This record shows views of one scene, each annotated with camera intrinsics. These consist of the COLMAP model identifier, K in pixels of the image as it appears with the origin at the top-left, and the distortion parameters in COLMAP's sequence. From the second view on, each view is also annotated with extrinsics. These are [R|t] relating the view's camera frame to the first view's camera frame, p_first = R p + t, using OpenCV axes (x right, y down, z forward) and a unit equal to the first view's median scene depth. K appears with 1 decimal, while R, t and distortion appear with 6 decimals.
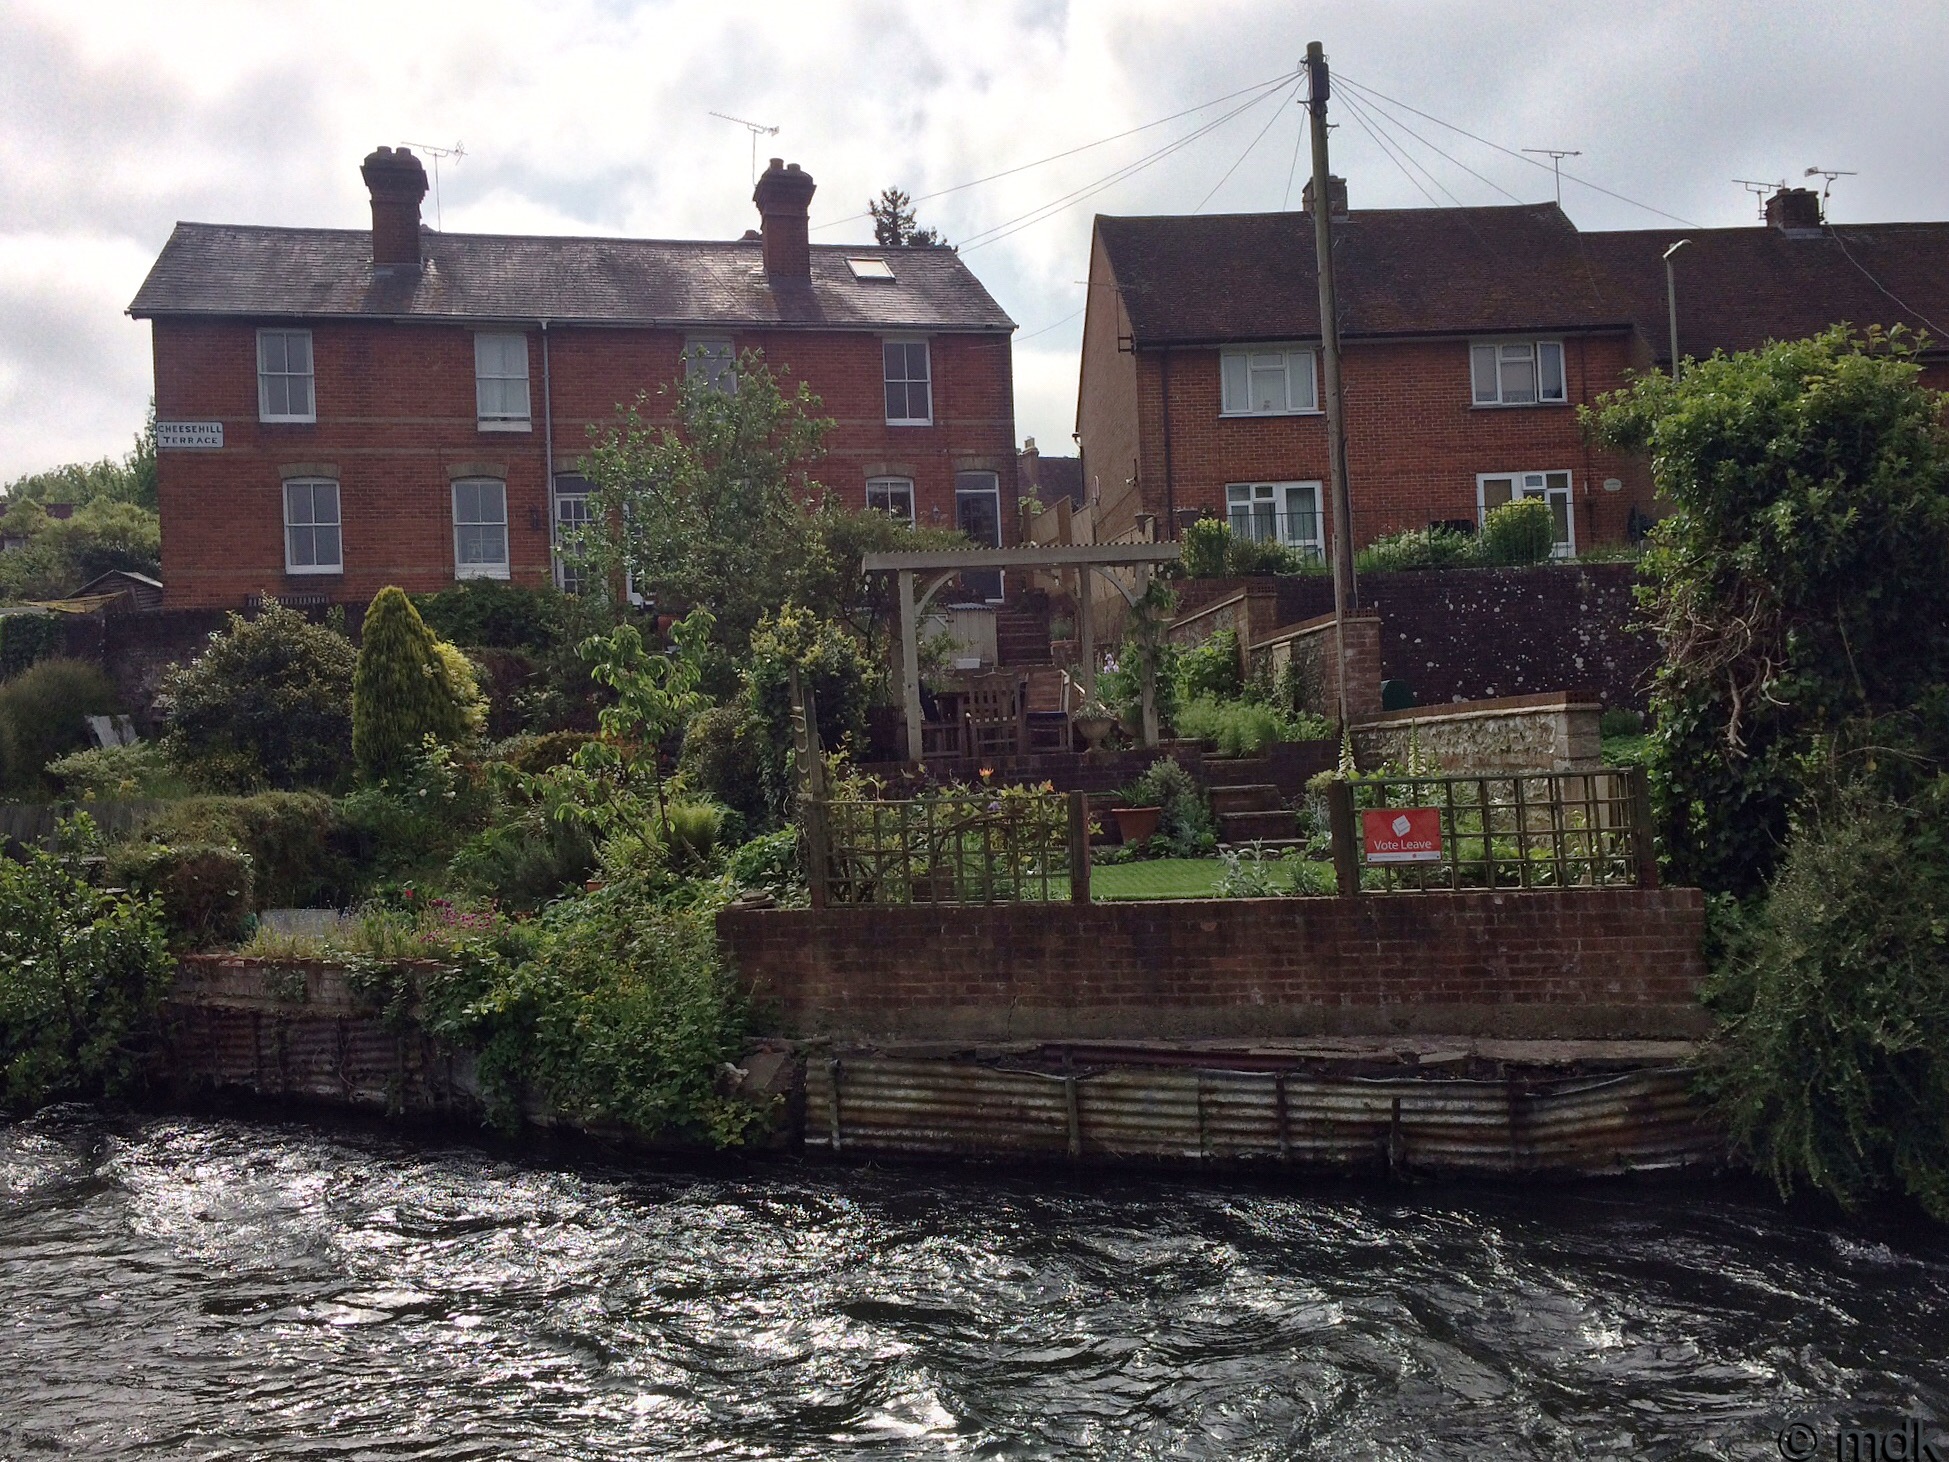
lens RADIAL K [[1641.7, 0, 974.4], [0, 1641.7, 732.8], [0, 0, 1]] dist [0.019811, 0.002312]
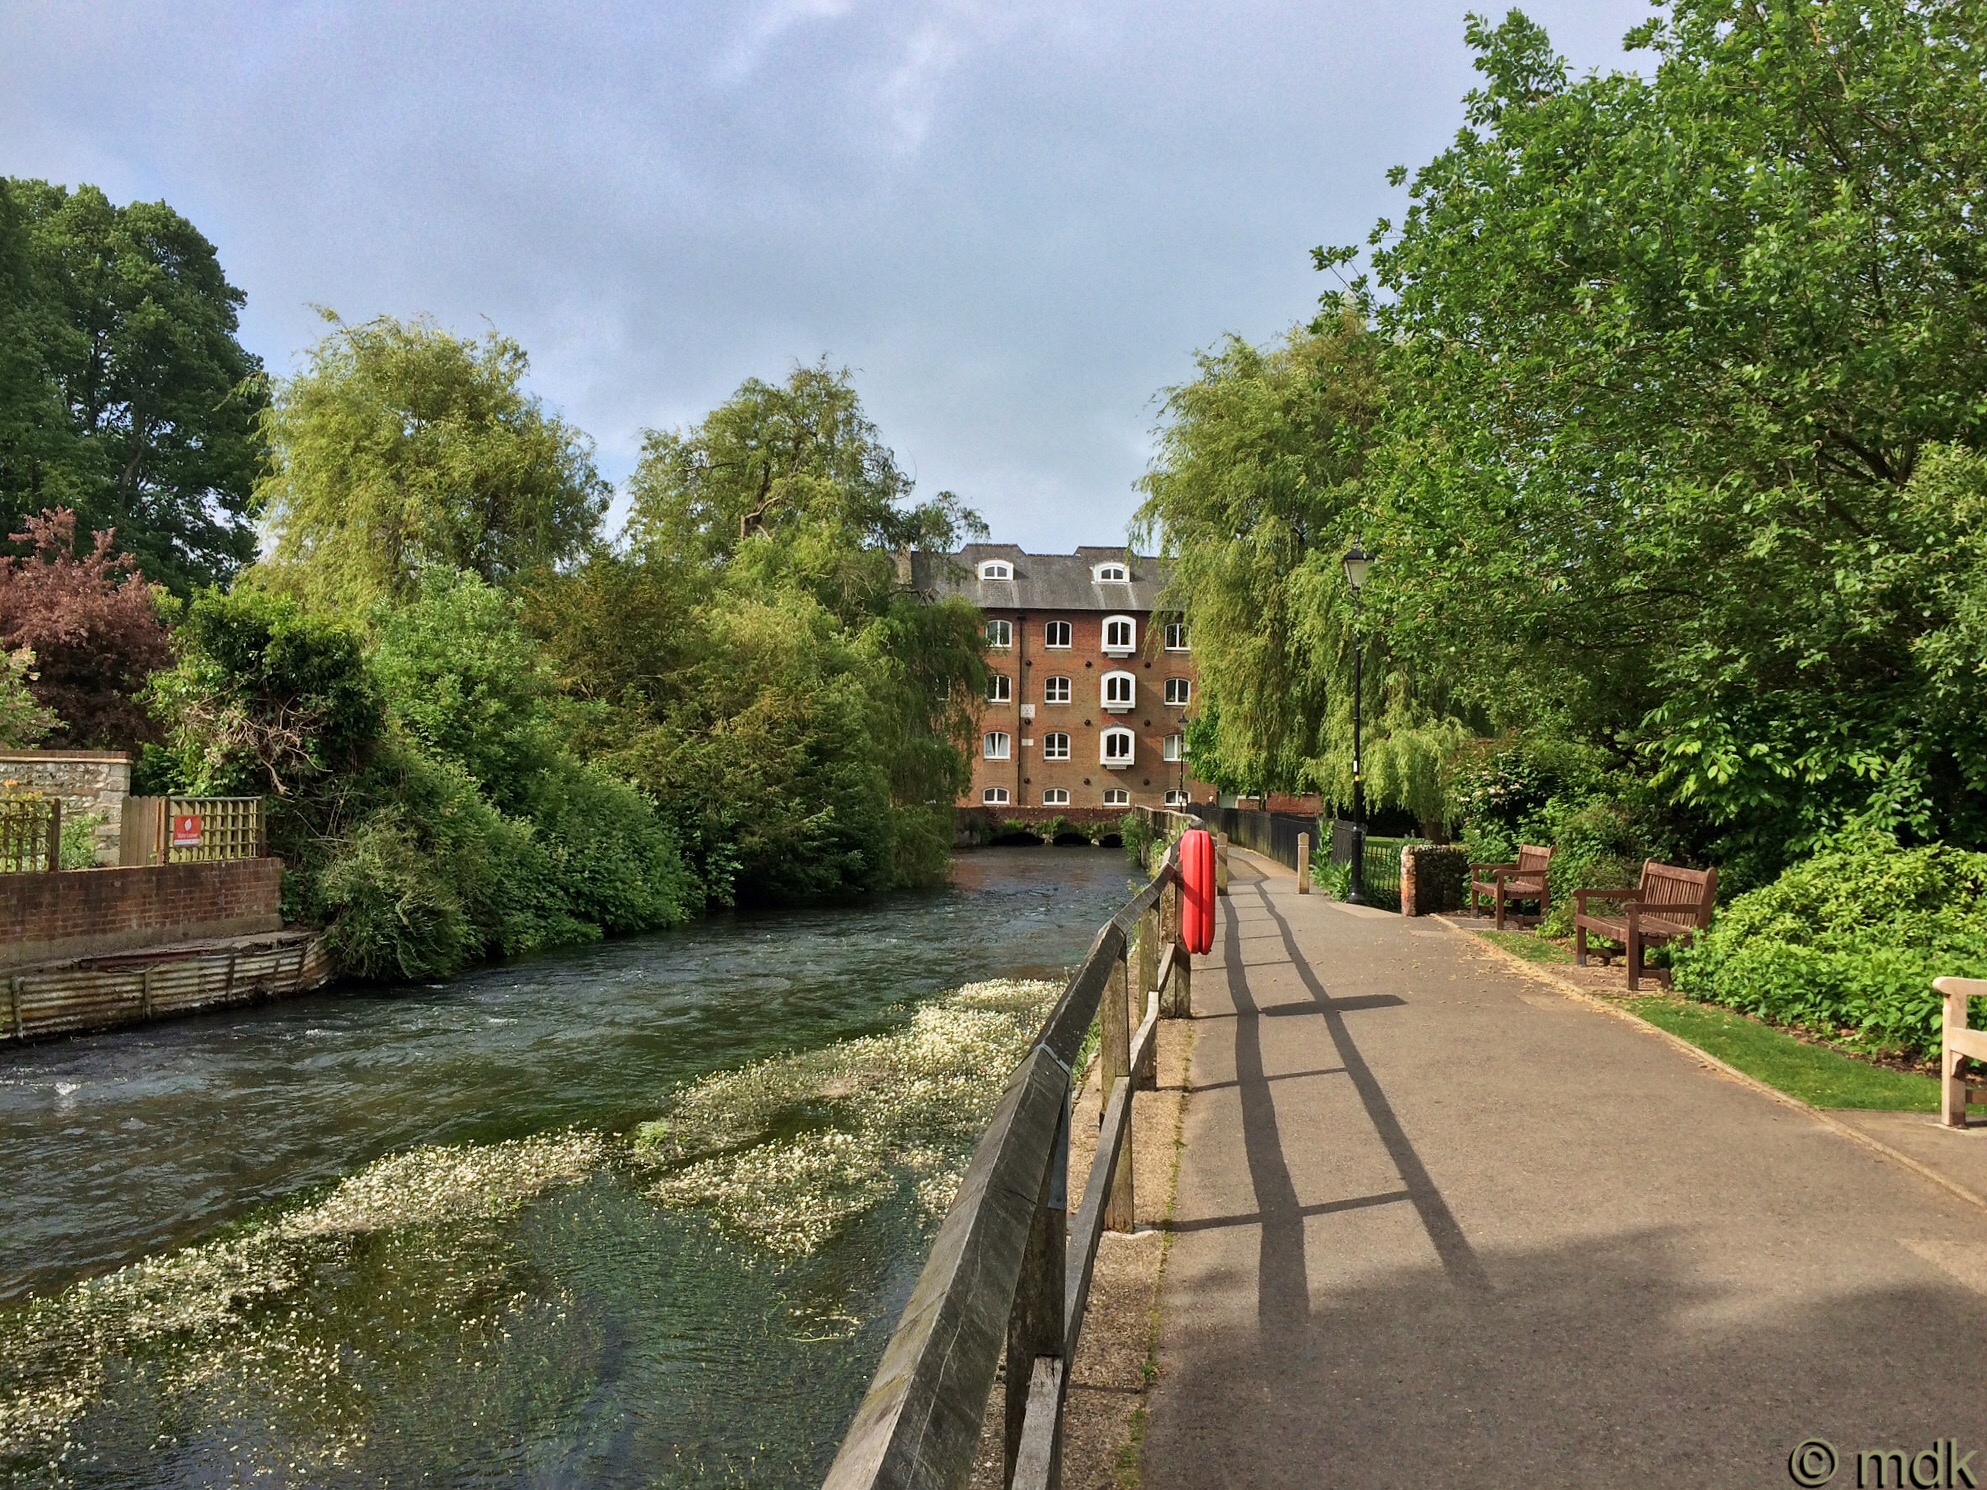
lens RADIAL K [[1673.7, 0, 994.2], [0, 1673.7, 744.5], [0, 0, 1]] dist [0.019811, 0.002312]
pose [[-0.109331, 0.075476, 0.991136, -1.716542], [-0.043615, 0.995788, -0.080641, 0.081473], [-0.993048, -0.052045, -0.105579, 0.336109]]
